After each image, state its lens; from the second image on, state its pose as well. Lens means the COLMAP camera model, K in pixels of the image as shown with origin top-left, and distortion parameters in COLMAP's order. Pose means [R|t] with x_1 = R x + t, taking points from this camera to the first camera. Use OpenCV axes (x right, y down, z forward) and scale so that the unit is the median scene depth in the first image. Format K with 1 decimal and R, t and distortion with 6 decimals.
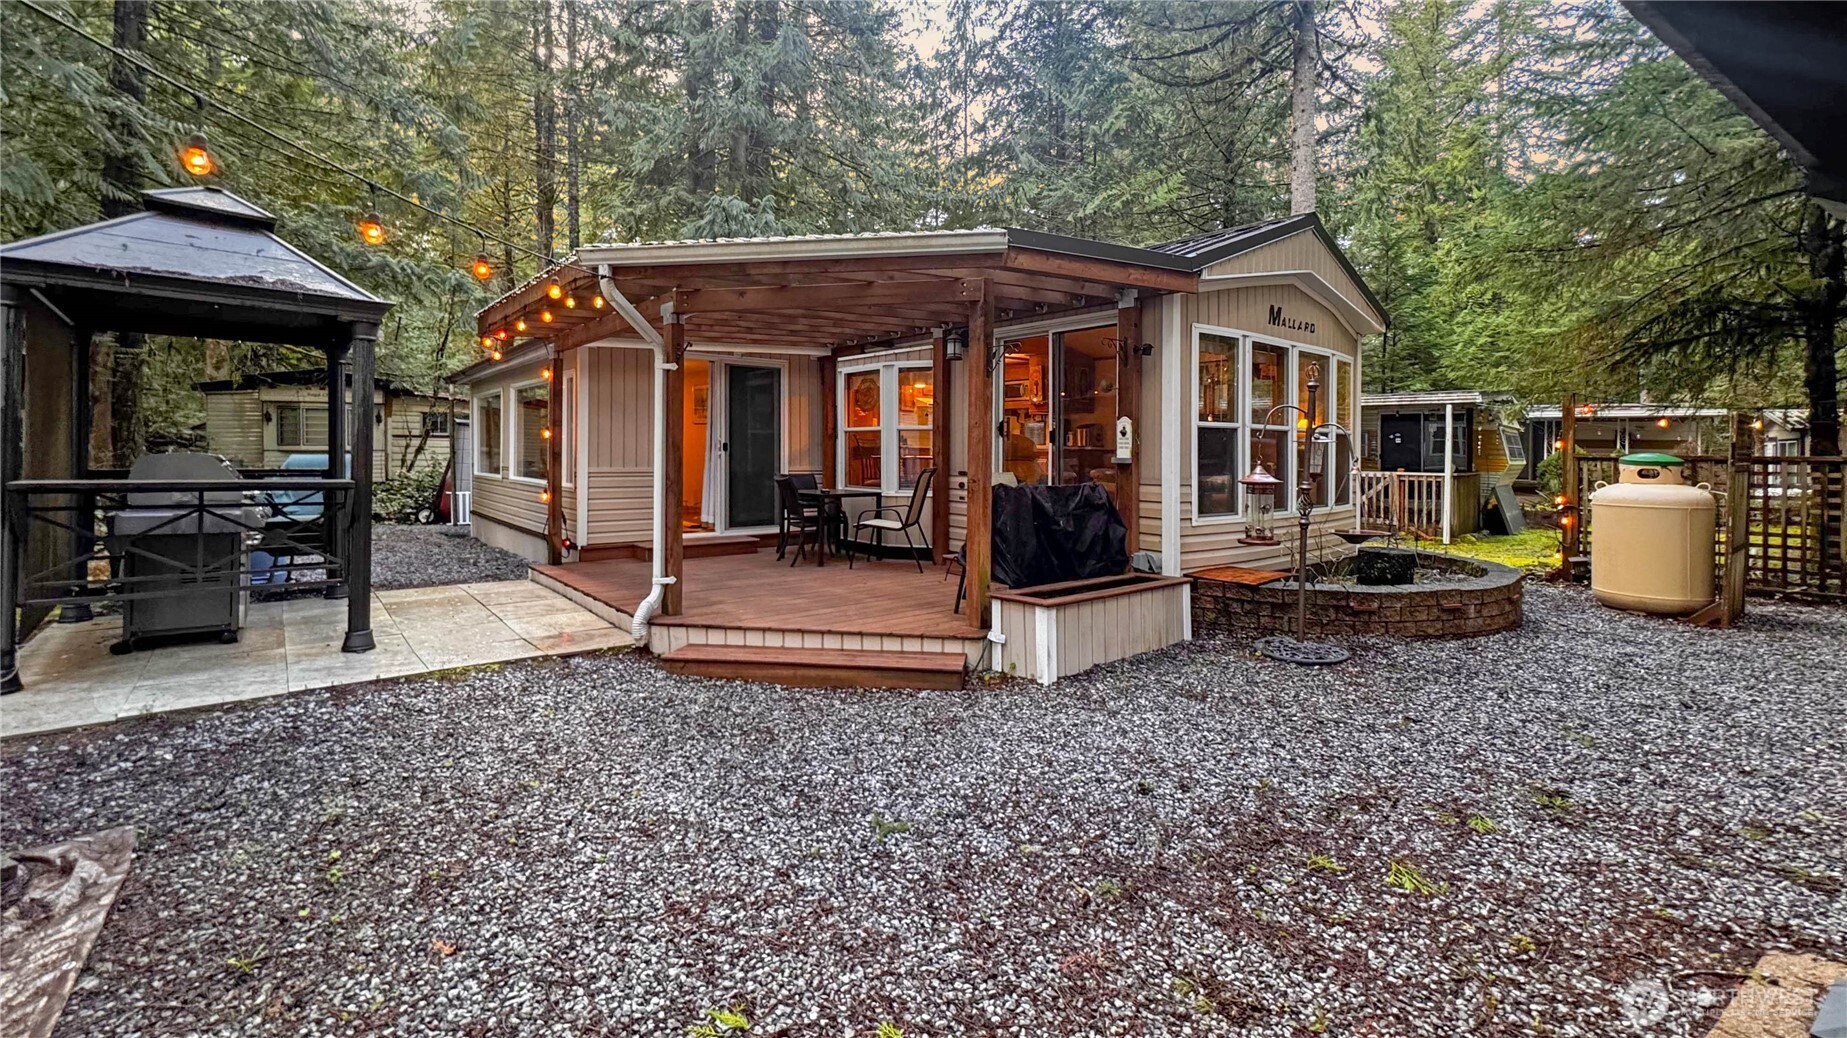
lens RADIAL K [[747.8, 0, 904.7], [0, 747.8, 457.8], [0, 0, 1]] dist [-0.001467, -0.000159]
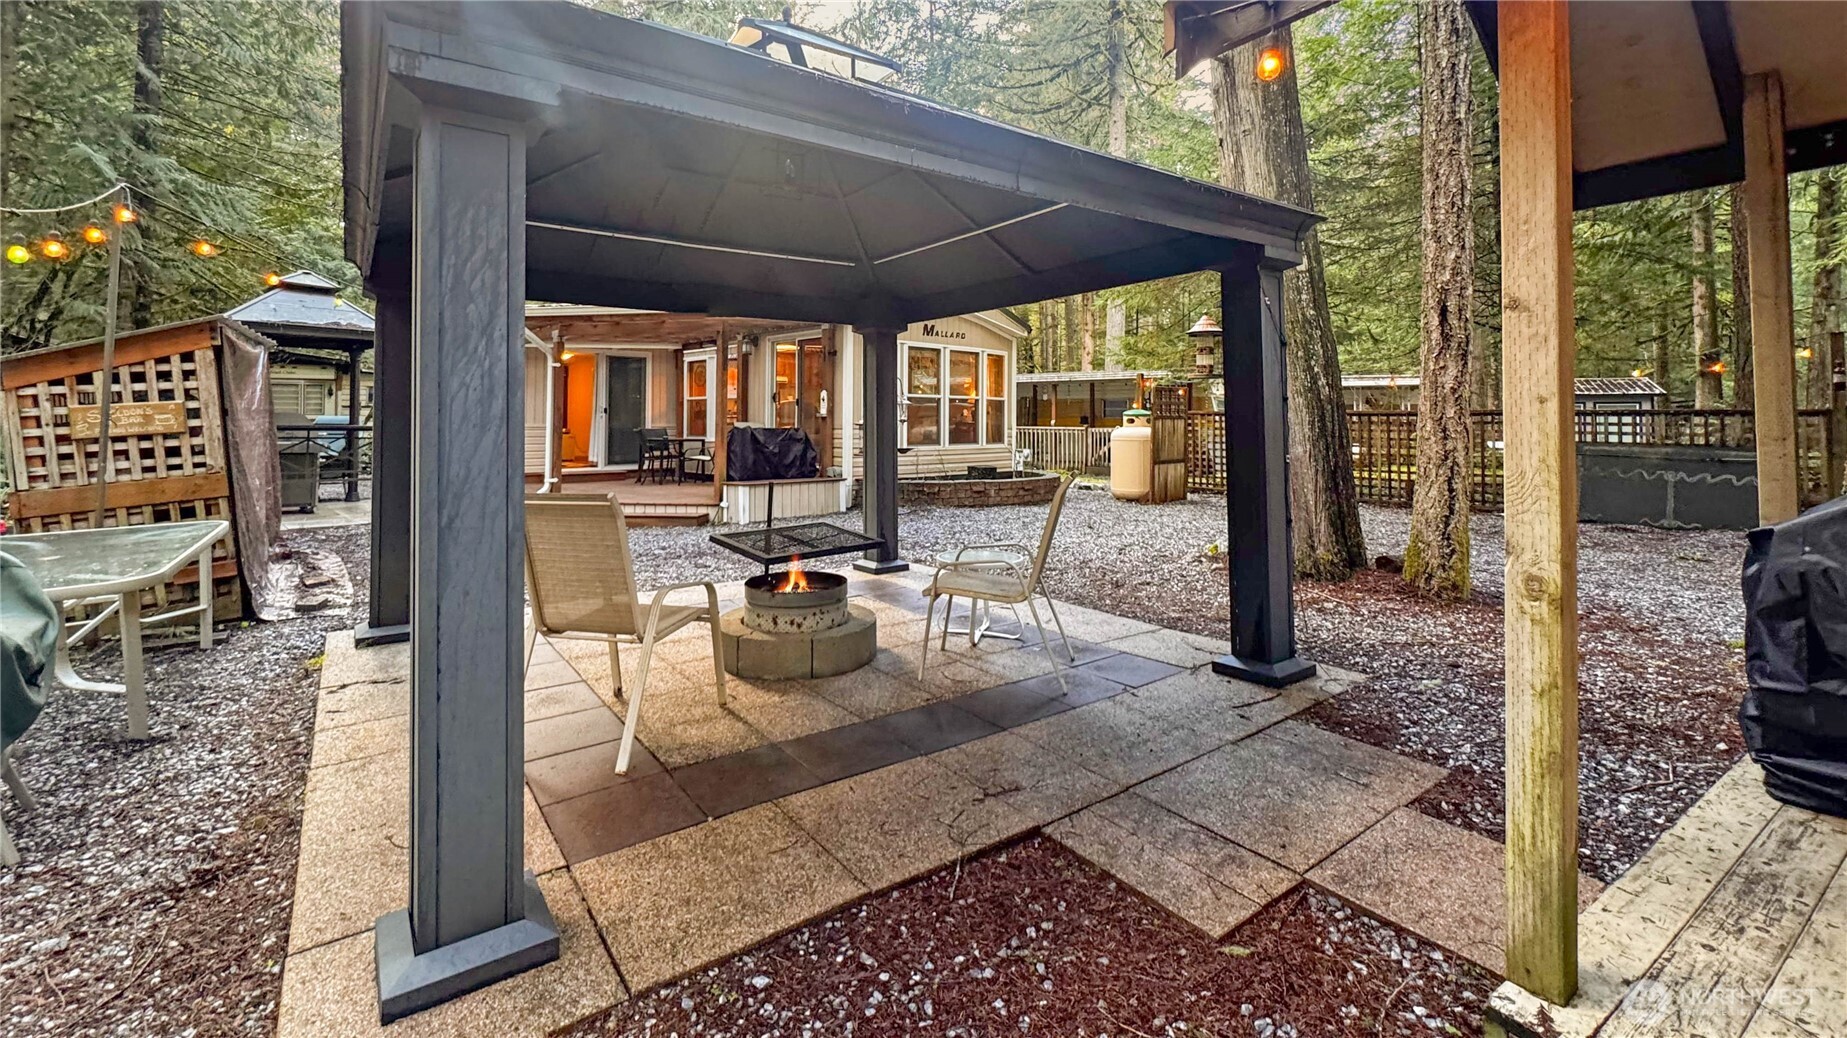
lens RADIAL K [[778.0, 0, 908.1], [0, 778.0, 394.4], [0, 0, 1]] dist [-0.000011, -0.000252]
pose [[0.997605, -0.004856, 0.068998, 0.285527], [0.007922, 0.998990, -0.044237, 0.029201], [-0.068713, 0.044677, 0.996636, -0.659546]]
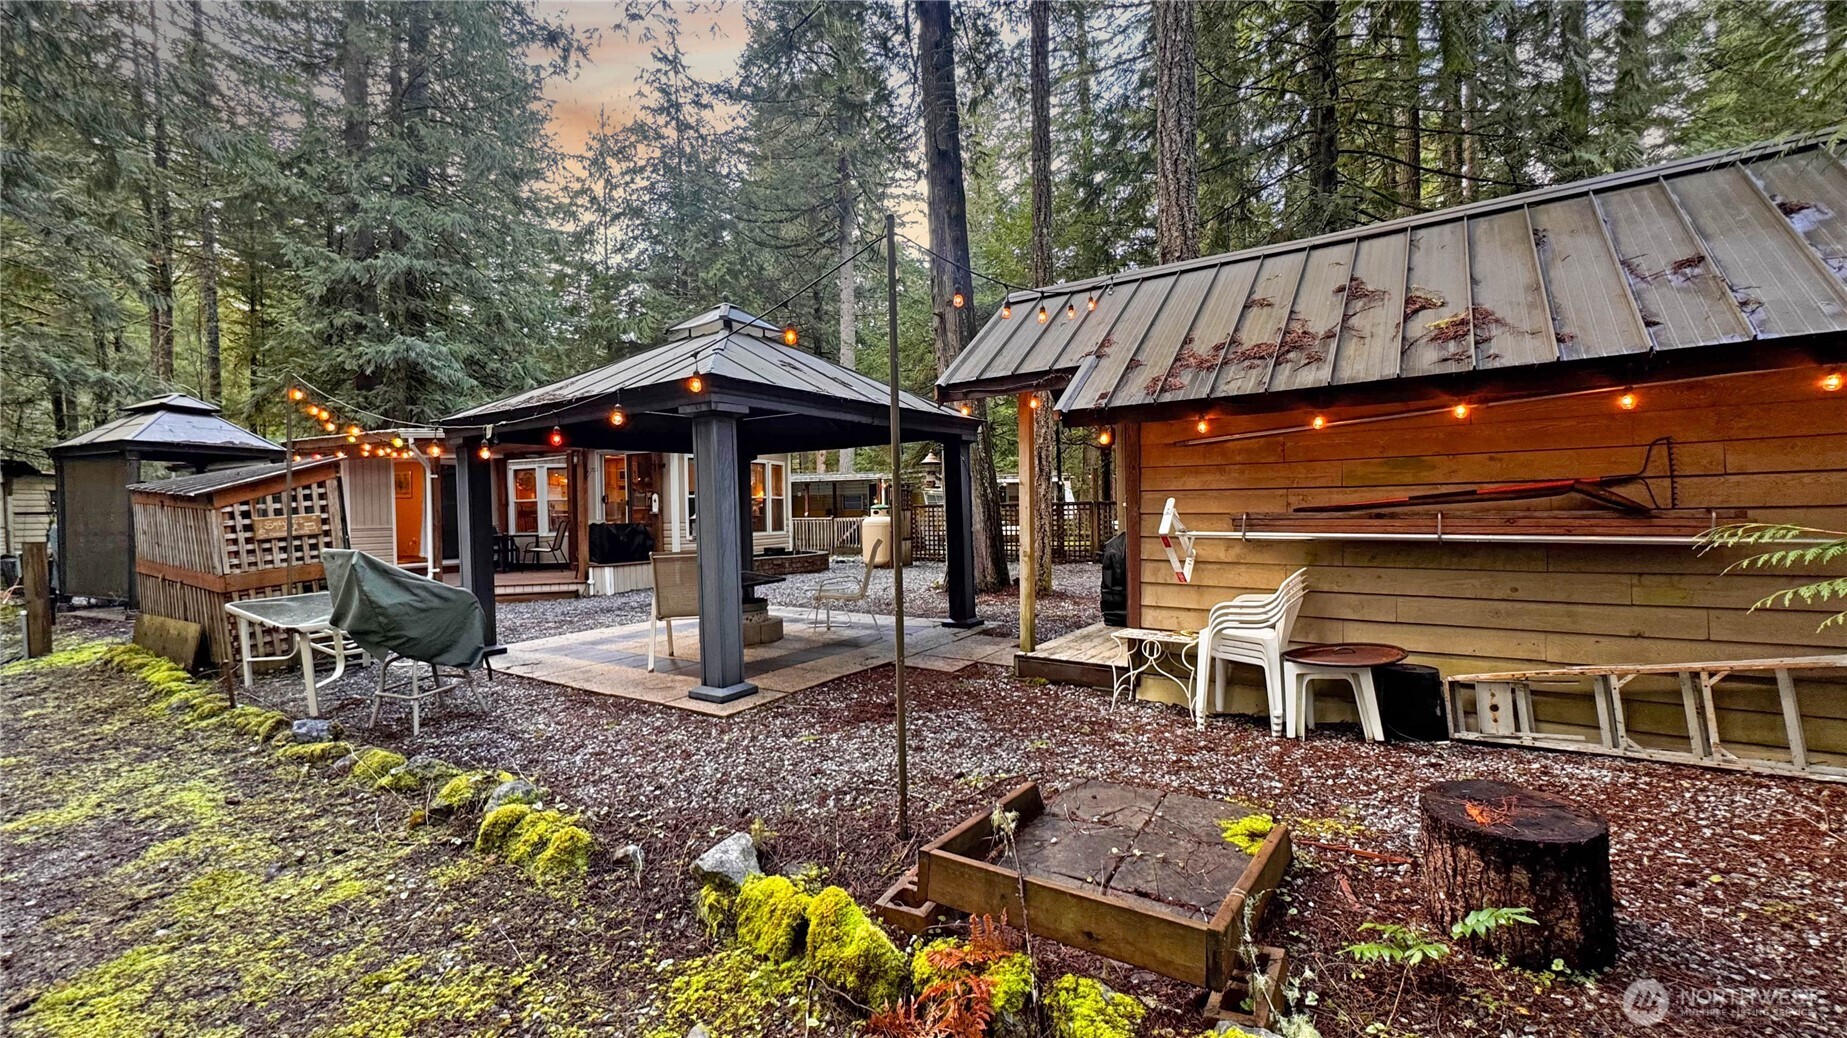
lens RADIAL K [[747.6, 0, 916.6], [0, 747.6, 513.6], [0, 0, 1]] dist [-0.000942, -0.000065]
pose [[0.903115, -0.027974, 0.428486, 0.023944], [0.031477, 0.999504, -0.001089, 0.026554], [-0.428243, 0.014471, 0.903548, -1.126054]]
